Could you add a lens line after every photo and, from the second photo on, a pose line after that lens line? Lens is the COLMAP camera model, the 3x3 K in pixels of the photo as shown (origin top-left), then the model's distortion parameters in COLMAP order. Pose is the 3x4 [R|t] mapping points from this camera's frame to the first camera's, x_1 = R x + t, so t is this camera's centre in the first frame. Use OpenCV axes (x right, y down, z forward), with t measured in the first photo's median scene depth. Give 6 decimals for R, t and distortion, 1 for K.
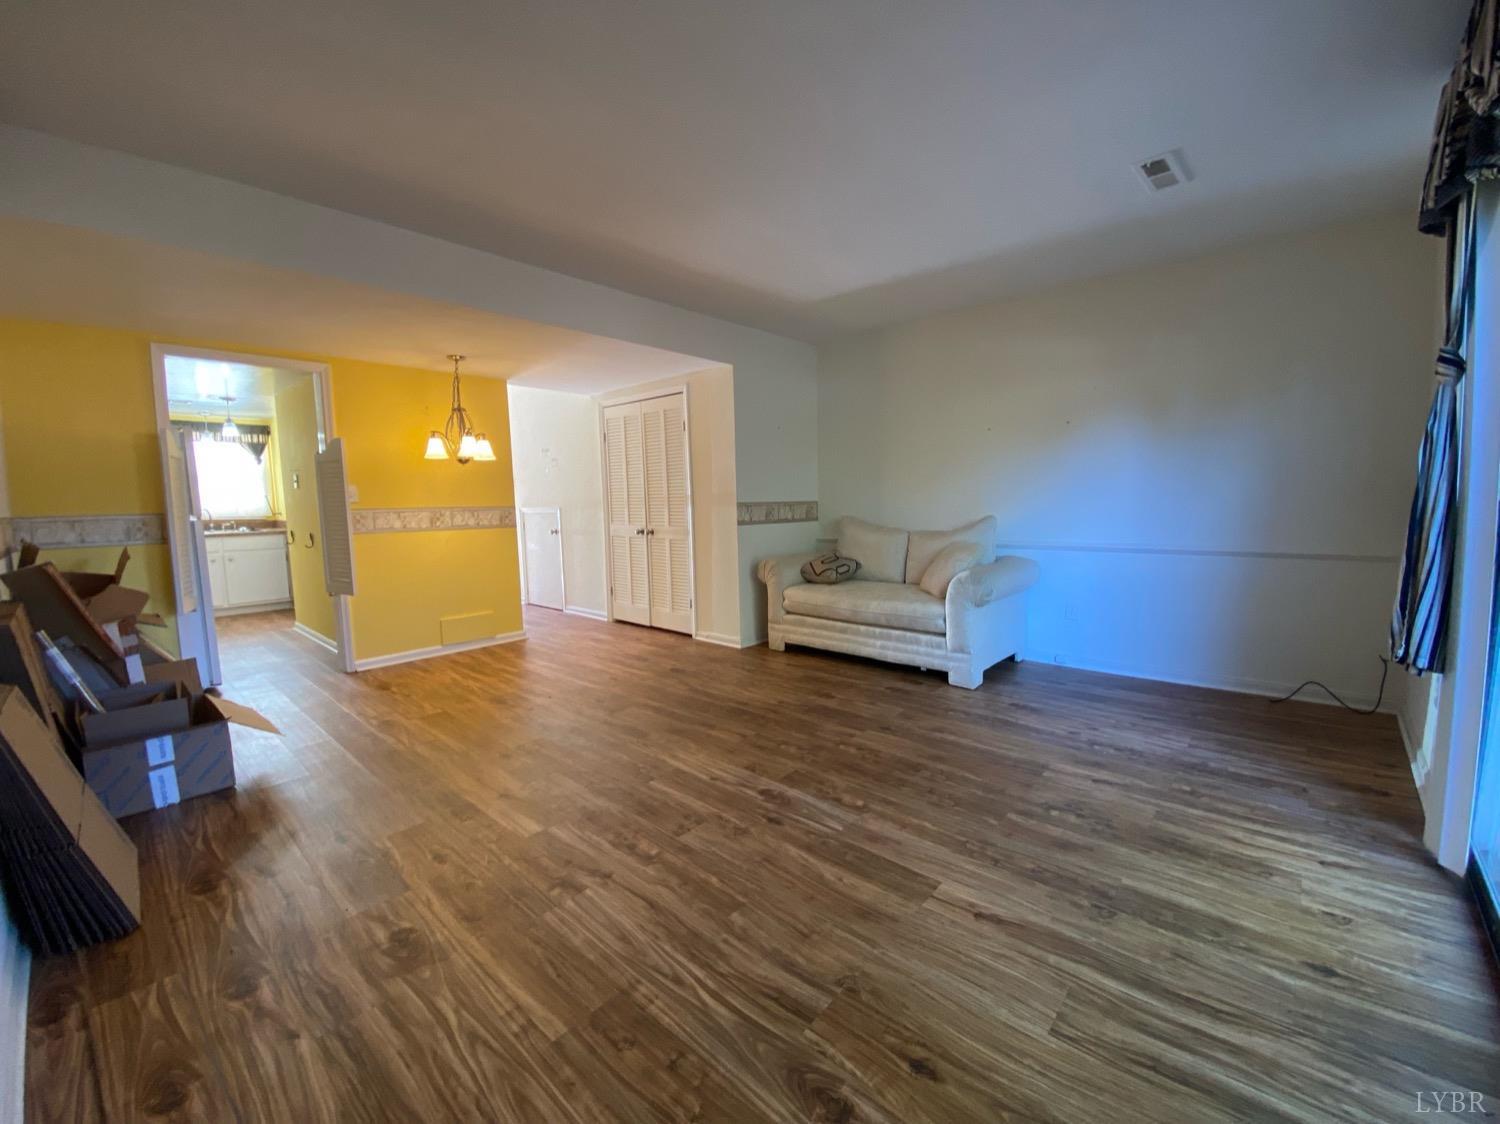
lens RADIAL K [[607.5, 0, 757.8], [0, 607.5, 556.6], [0, 0, 1]] dist [0.048033, -0.031036]
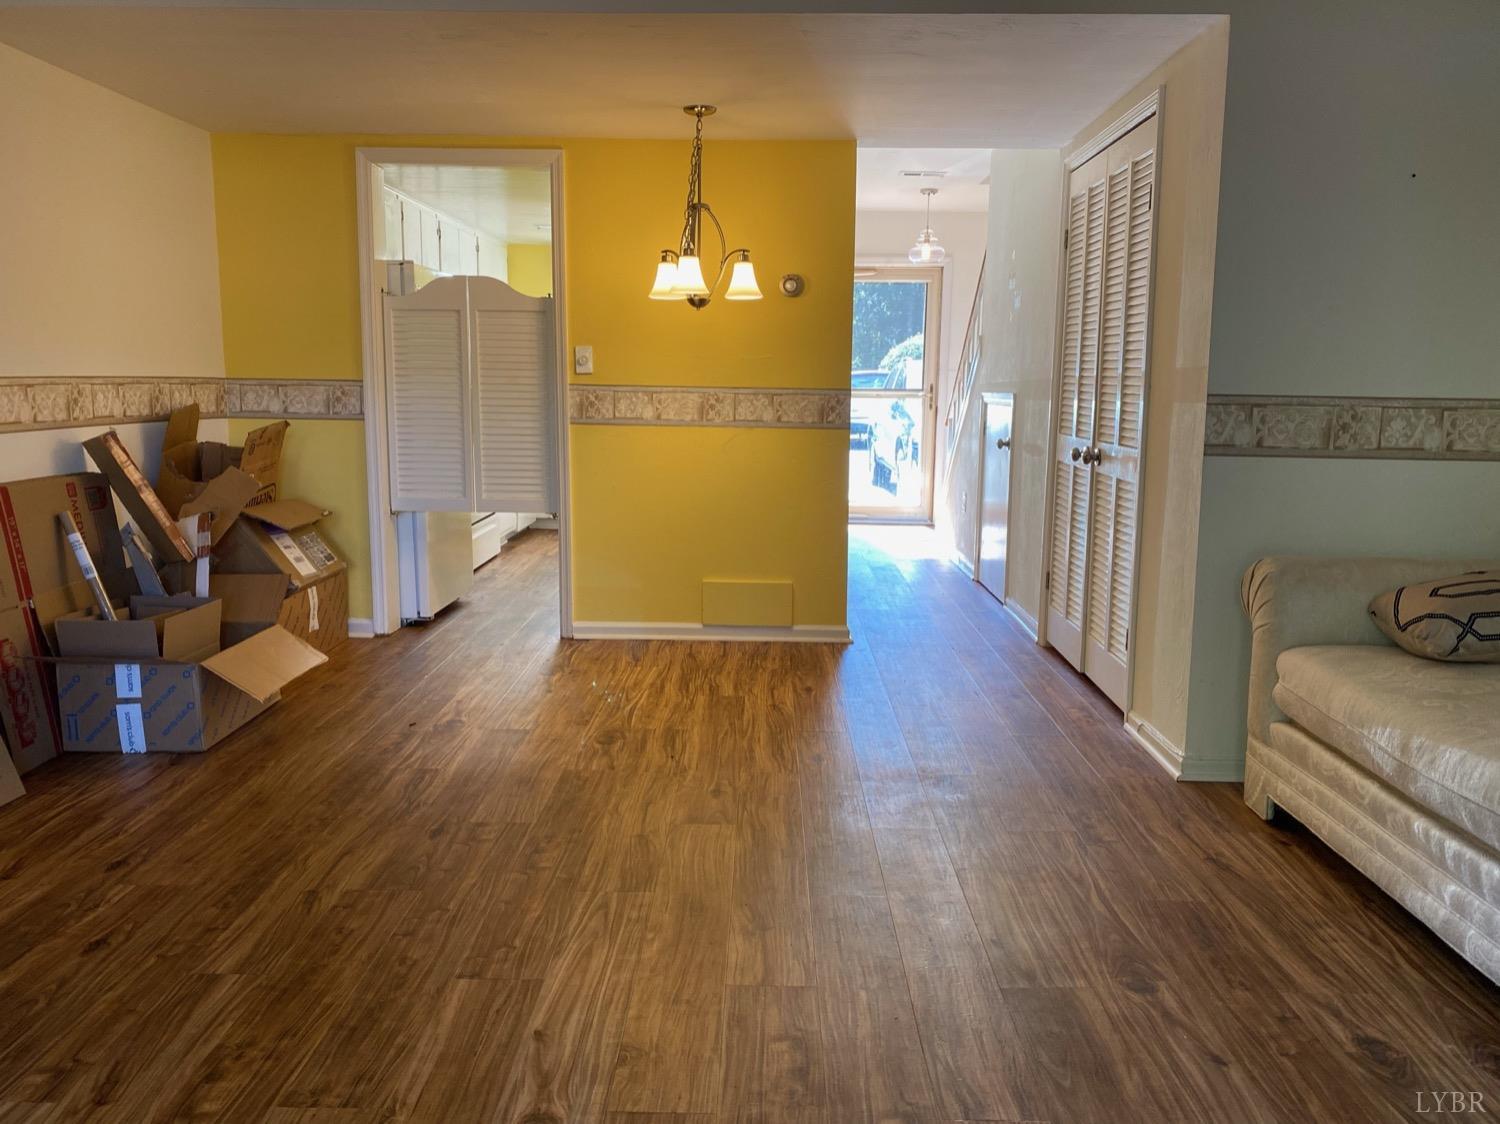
lens RADIAL K [[1153.0, 0, 753.5], [0, 1153.0, 556.8], [0, 0, 1]] dist [0.102436, -0.123737]
pose [[0.653212, 0.141328, -0.743869, 0.640662], [-0.097795, 0.989945, 0.102203, -0.071670], [0.750833, 0.005987, 0.660465, 0.619480]]
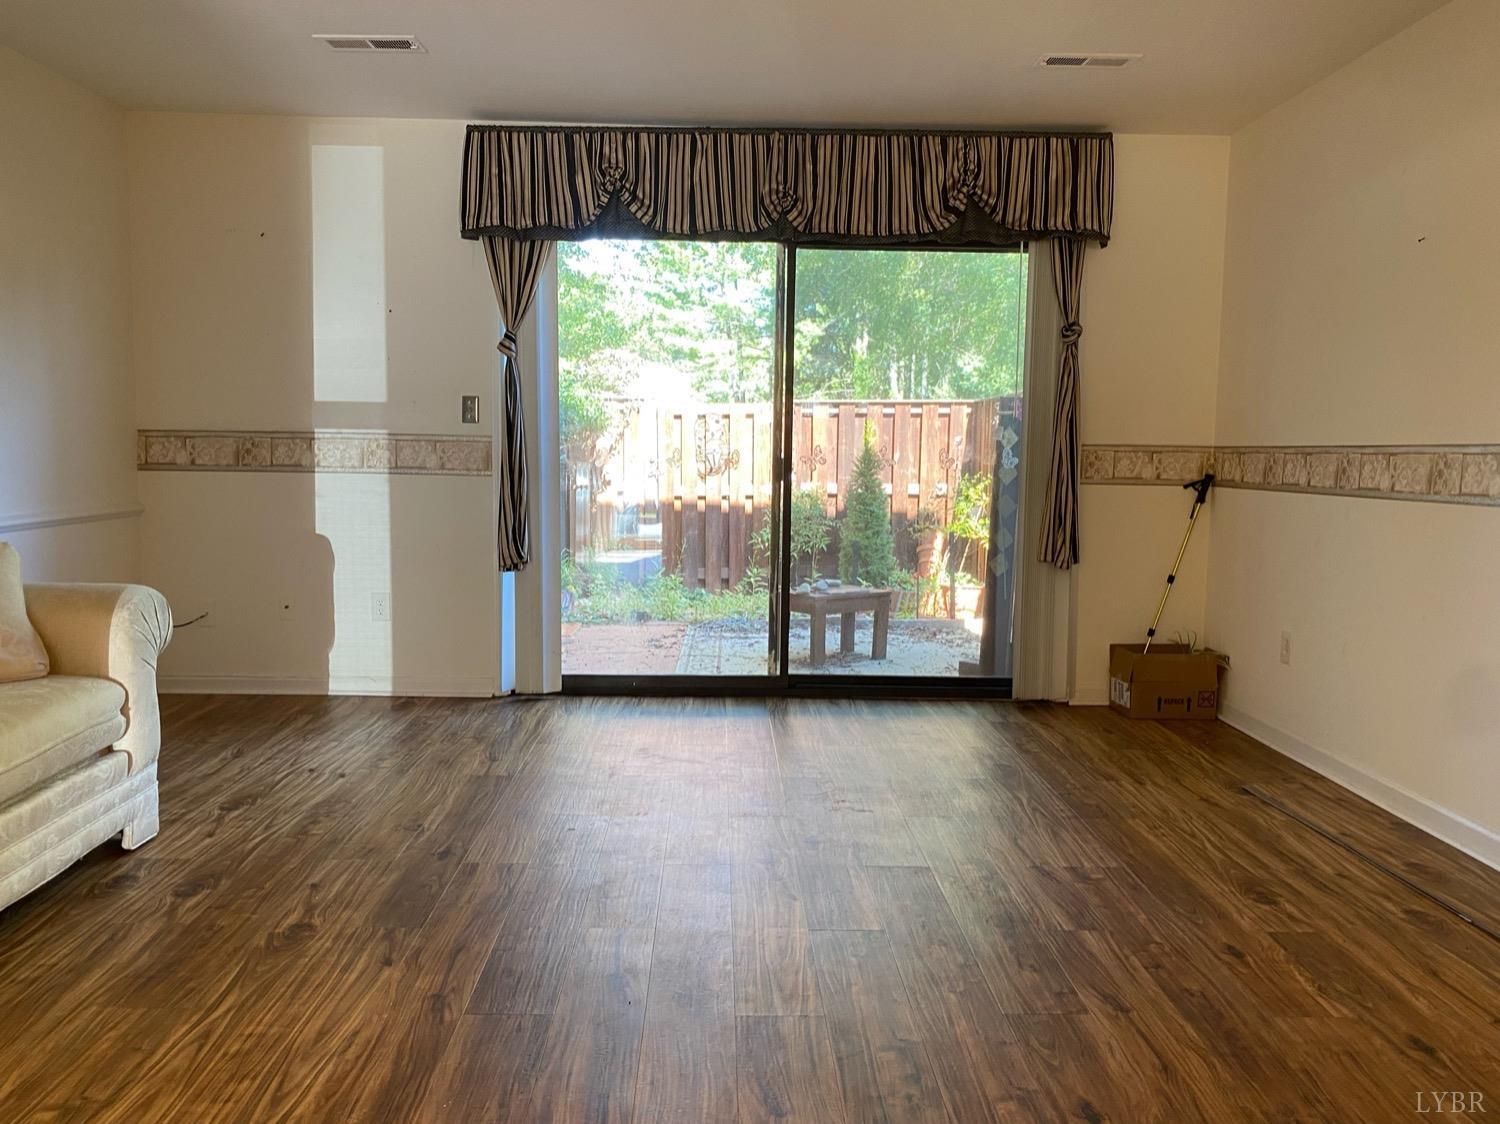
lens RADIAL K [[1147.3, 0, 750.5], [0, 1147.3, 558.7], [0, 0, 1]] dist [0.018321, -0.000750]
pose [[-0.684590, -0.061566, 0.726323, -0.904392], [0.073754, 0.985463, 0.153049, -0.144233], [-0.725187, 0.158345, -0.670097, 1.873854]]
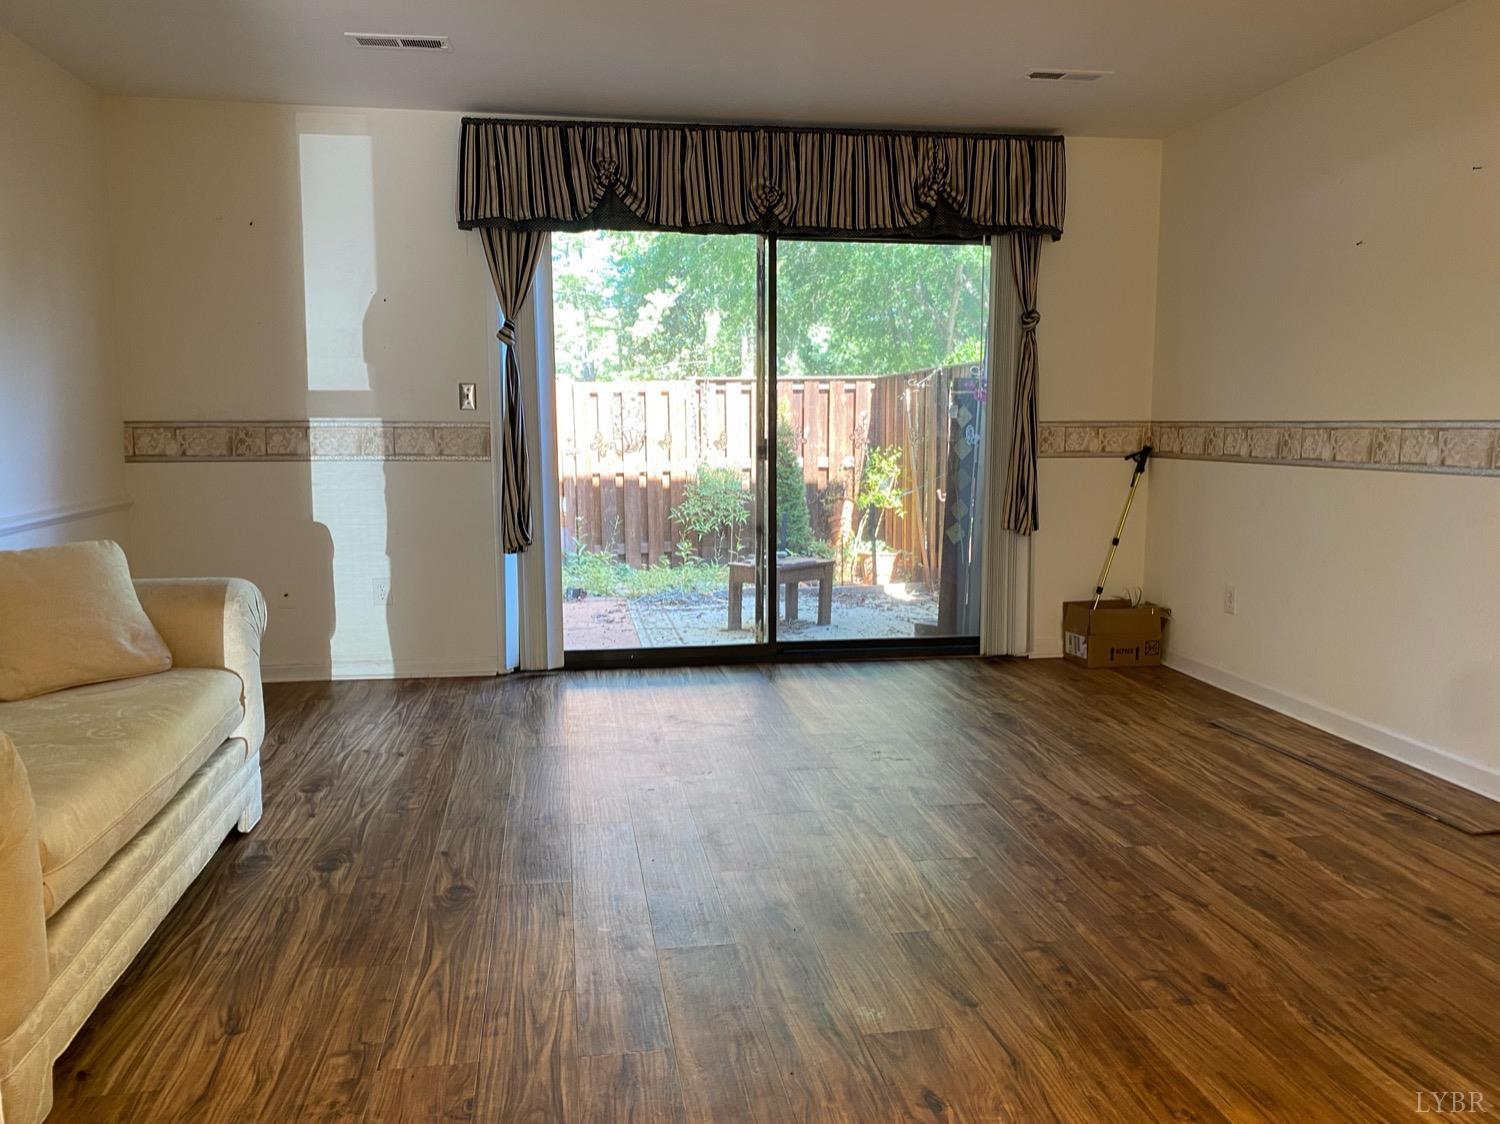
lens RADIAL K [[1145.5, 0, 750.0], [0, 1145.5, 561.1], [0, 0, 1]] dist [0.023951, -0.003235]
pose [[-0.778028, -0.058216, 0.625527, -0.787694], [0.080161, 0.978359, 0.190757, -0.195002], [-0.623095, 0.198557, -0.756523, 2.149893]]
